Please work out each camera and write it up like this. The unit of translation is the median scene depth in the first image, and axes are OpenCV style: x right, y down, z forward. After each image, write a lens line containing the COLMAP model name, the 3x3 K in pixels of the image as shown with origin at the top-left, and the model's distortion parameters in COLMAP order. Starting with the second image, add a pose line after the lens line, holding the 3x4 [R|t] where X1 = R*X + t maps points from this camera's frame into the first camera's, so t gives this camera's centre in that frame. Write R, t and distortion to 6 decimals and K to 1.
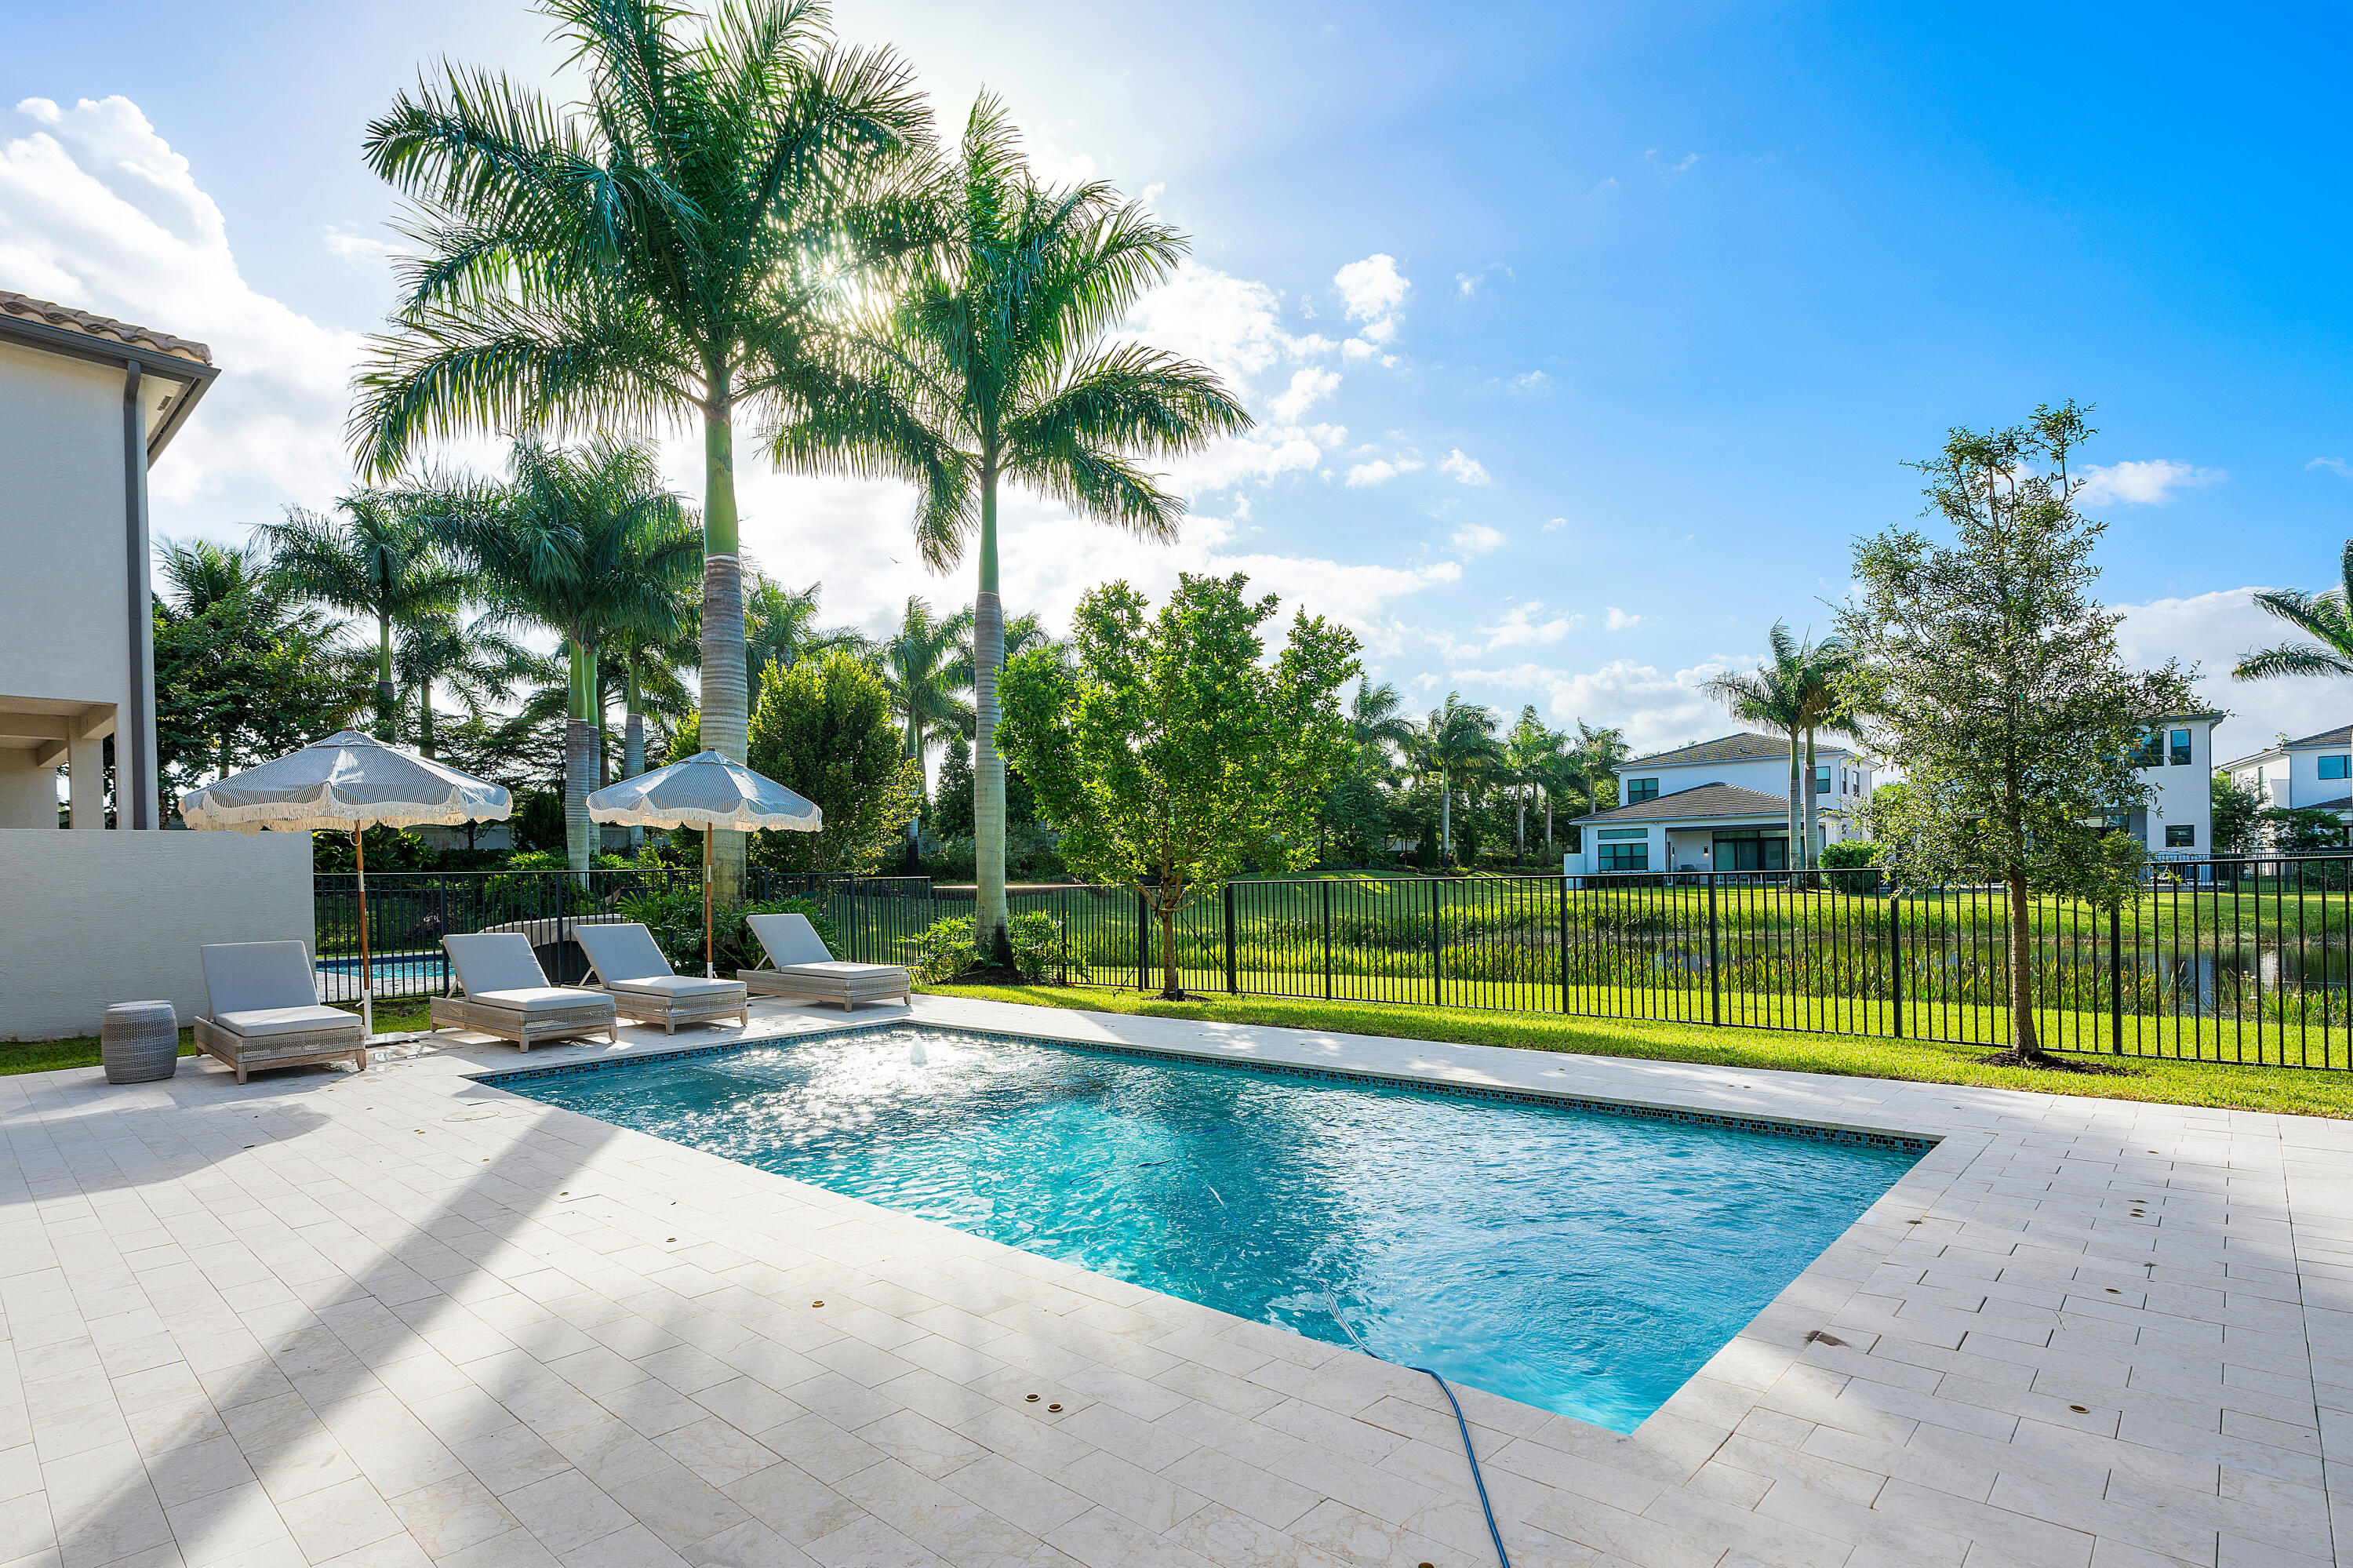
lens RADIAL K [[1093.8, 0, 1136.0], [0, 1093.8, 897.8], [0, 0, 1]] dist [-0.003792, -0.000902]
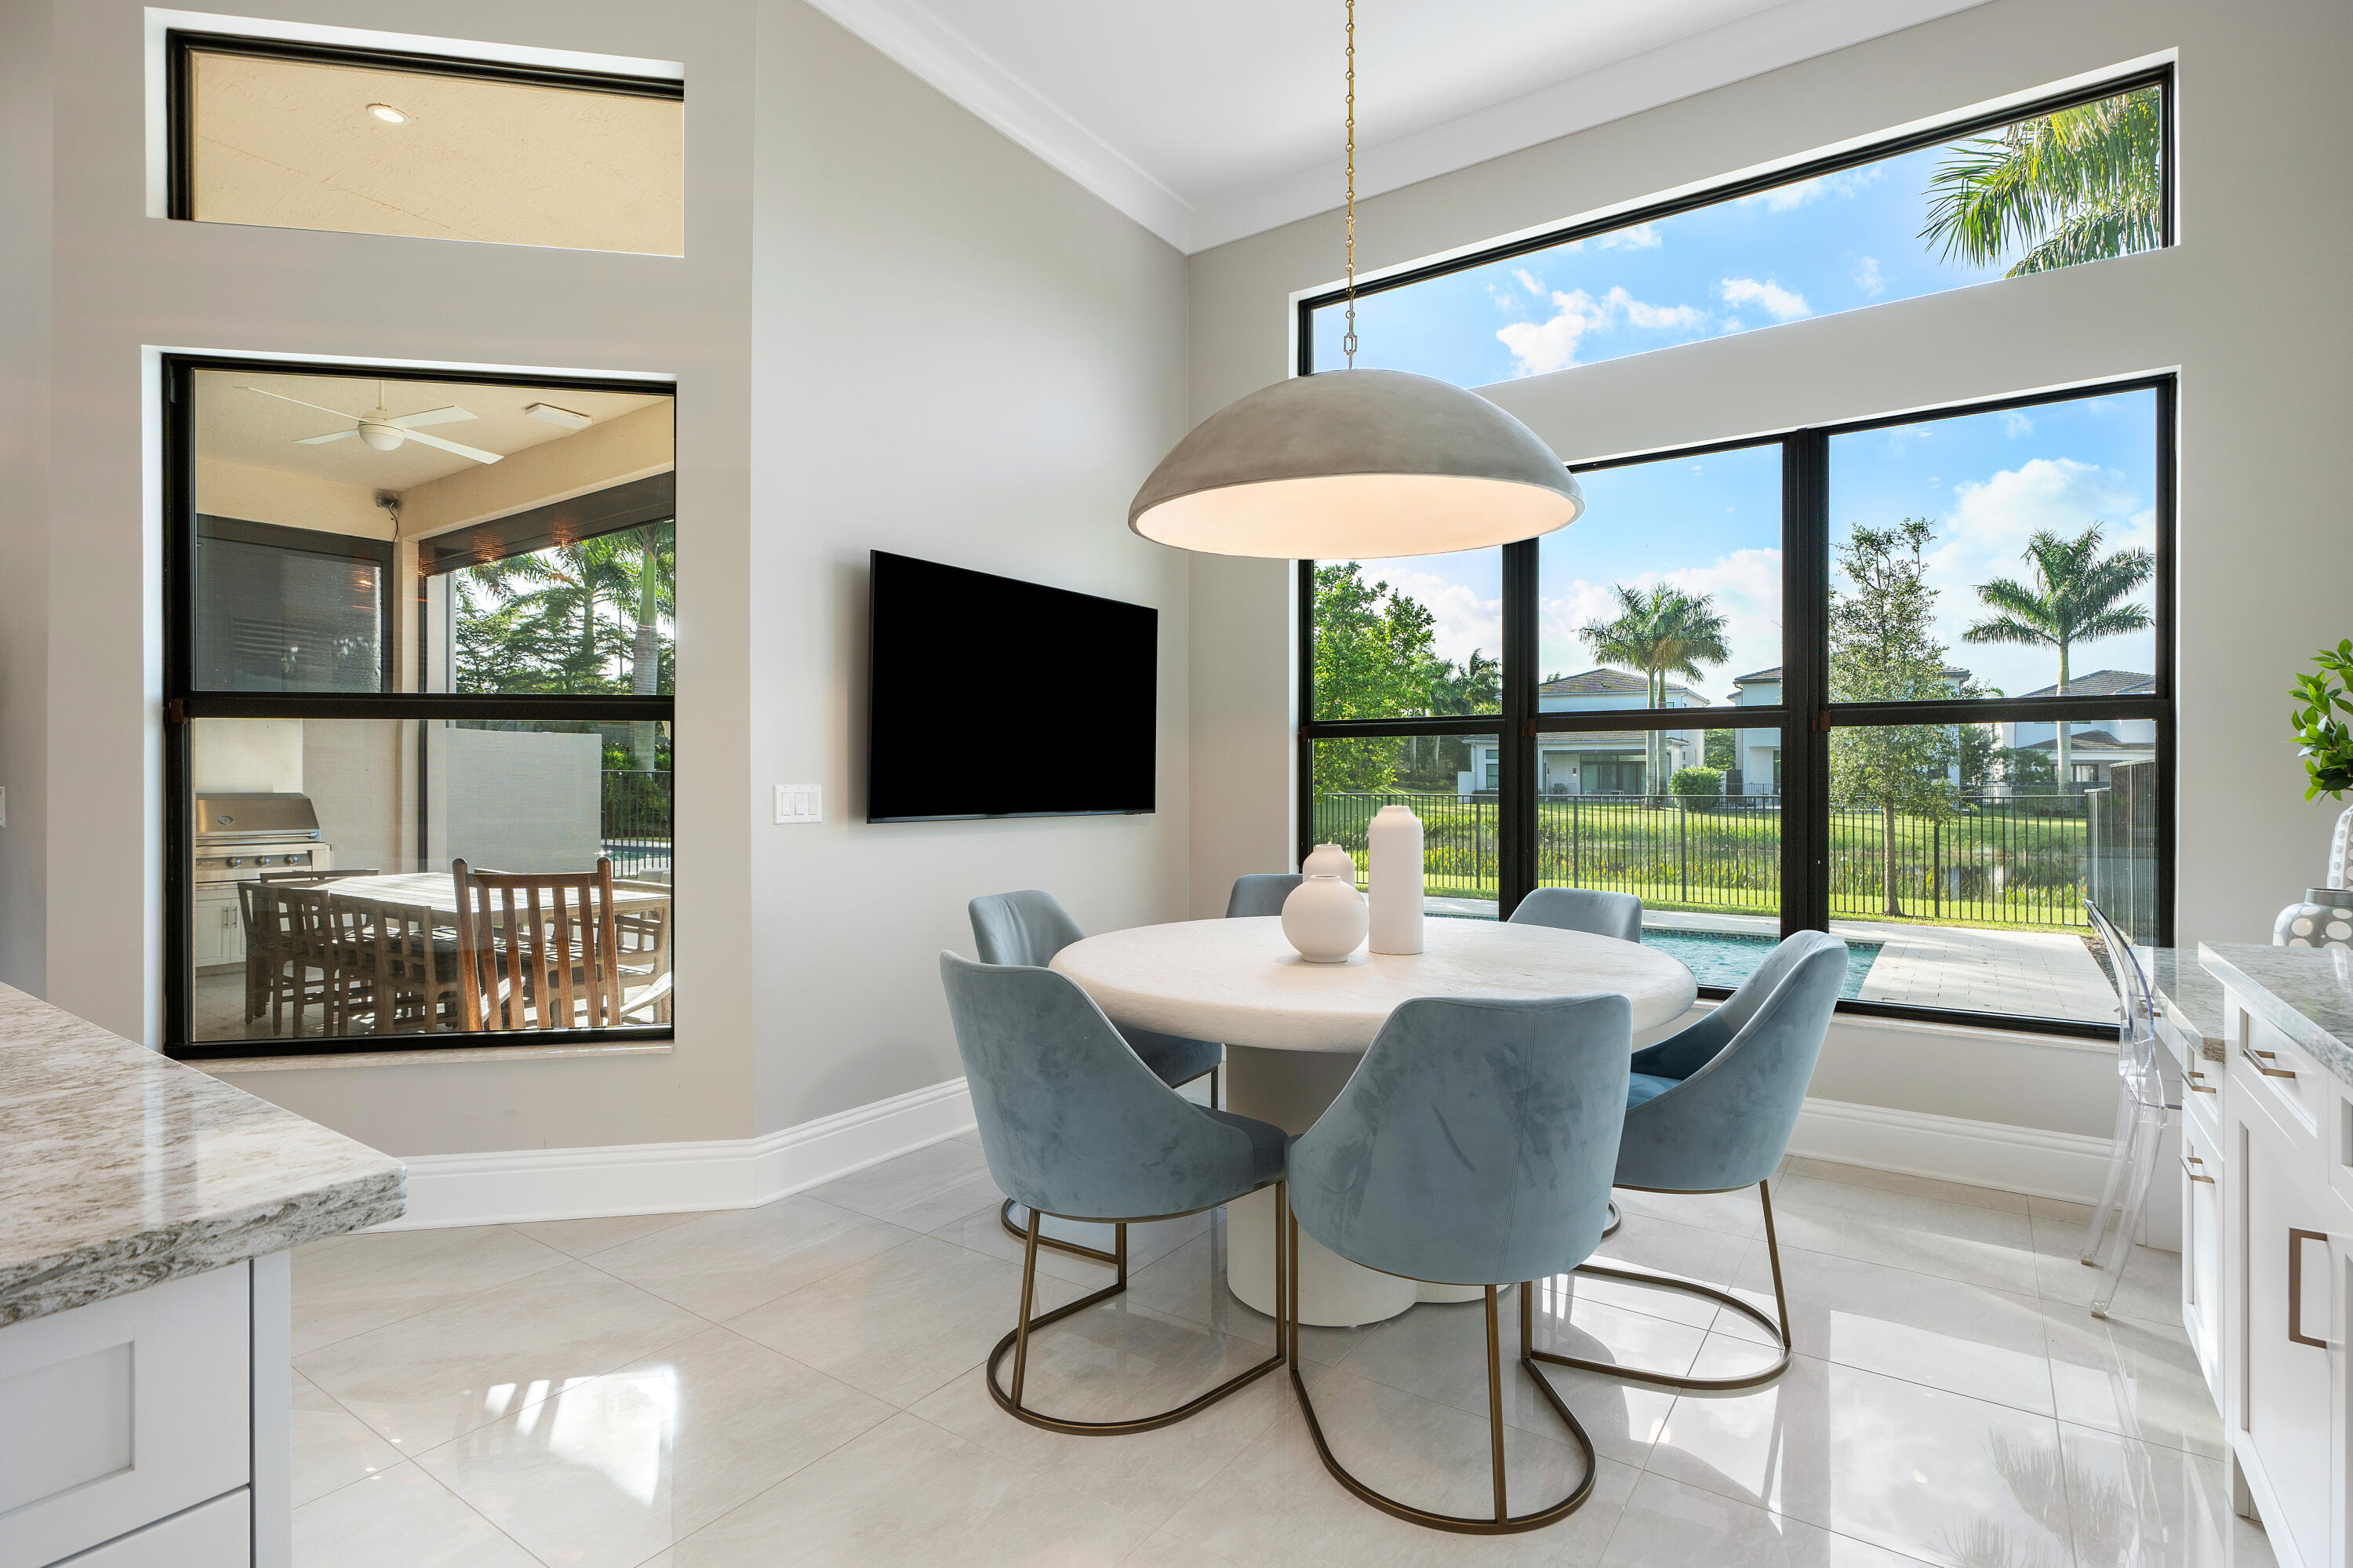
lens RADIAL K [[1139.1, 0, 1179.6], [0, 1139.1, 785.2], [0, 0, 1]] dist [-0.001946, -0.000005]
pose [[0.982369, 0.022020, 0.185650, -0.239029], [-0.018852, 0.999645, -0.018815, 0.001650], [-0.185998, 0.014984, 0.982436, -0.204653]]
